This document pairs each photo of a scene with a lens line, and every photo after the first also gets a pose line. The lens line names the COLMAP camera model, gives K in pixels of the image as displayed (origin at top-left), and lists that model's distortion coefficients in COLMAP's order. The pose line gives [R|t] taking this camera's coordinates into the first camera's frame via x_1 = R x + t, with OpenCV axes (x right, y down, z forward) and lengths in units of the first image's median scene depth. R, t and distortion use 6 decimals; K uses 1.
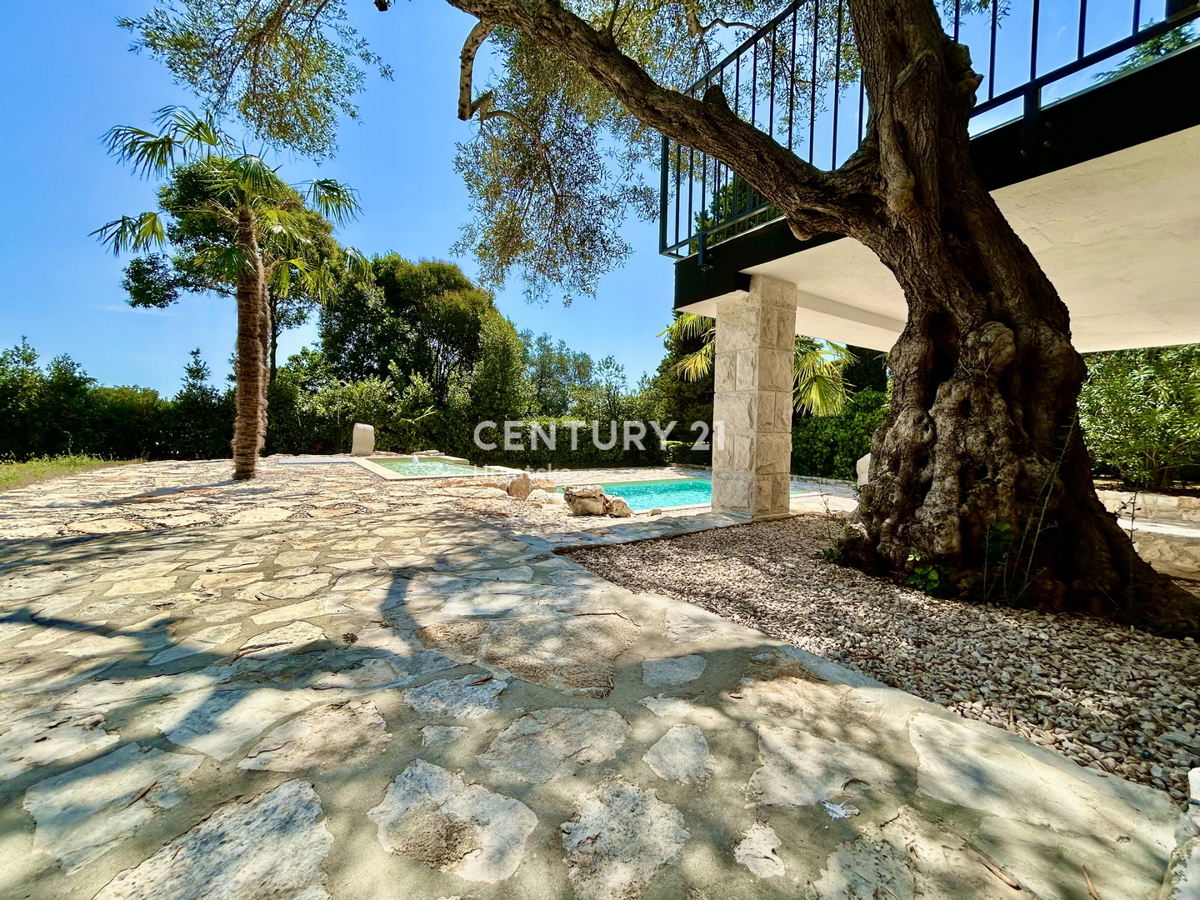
lens RADIAL K [[481.0, 0, 600.0], [0, 481.0, 450.0], [0, 0, 1]] dist [0.000059, 0.000257]
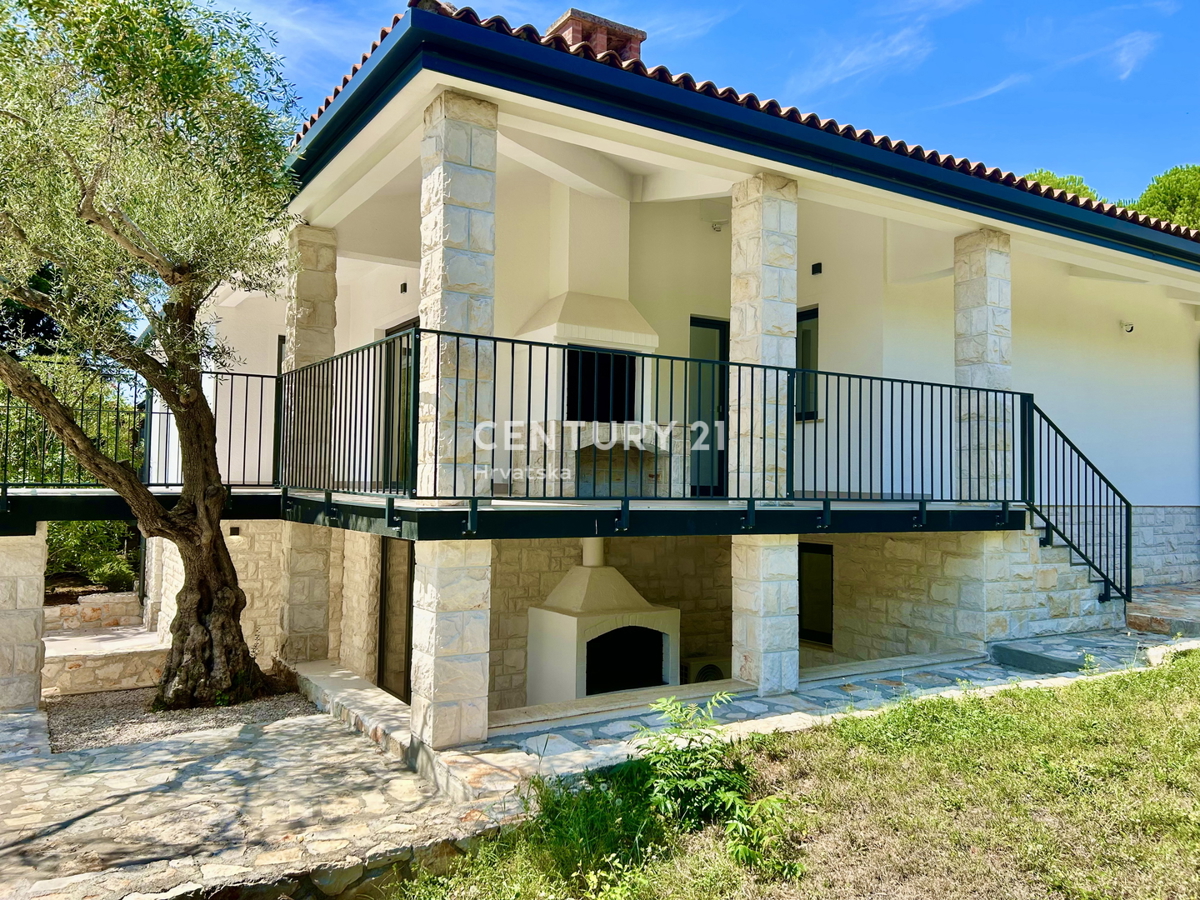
lens RADIAL K [[918.0, 0, 600.0], [0, 918.0, 450.0], [0, 0, 1]] dist [0.045634, 0.002405]
pose [[0.033123, 0.024615, 0.999148, -4.076292], [0.026844, 0.999314, -0.025508, -0.846681], [-0.999091, 0.027666, 0.032439, -1.128238]]
